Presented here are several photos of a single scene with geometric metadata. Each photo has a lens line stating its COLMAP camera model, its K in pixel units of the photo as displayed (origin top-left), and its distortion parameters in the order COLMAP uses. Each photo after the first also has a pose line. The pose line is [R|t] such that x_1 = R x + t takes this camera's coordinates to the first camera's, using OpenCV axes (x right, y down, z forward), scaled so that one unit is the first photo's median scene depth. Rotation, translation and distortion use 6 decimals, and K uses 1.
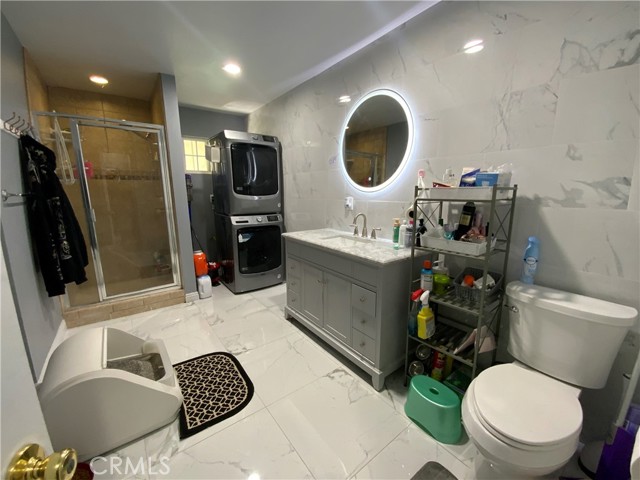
lens RADIAL K [[256.9, 0, 320.0], [0, 256.9, 240.0], [0, 0, 1]] dist [-0.000402, 0.000079]
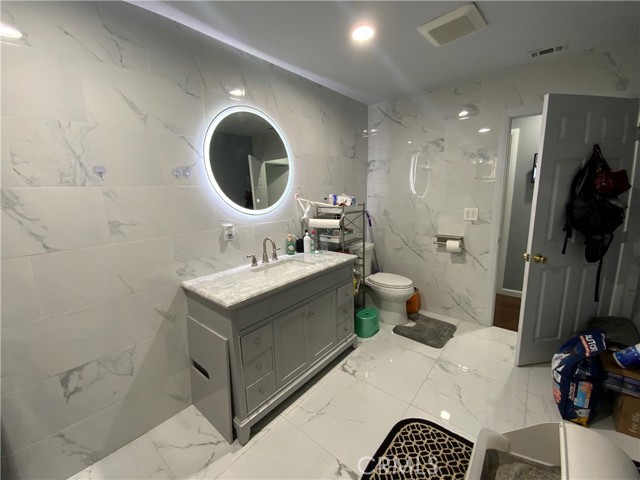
lens RADIAL K [[256.9, 0, 320.0], [0, 256.9, 240.0], [0, 0, 1]] dist [-0.000402, 0.000079]
pose [[-0.211261, -0.170204, 0.962497, -0.823640], [0.215440, 0.952395, 0.215705, -0.273792], [-0.953391, 0.252931, -0.164535, 1.047319]]
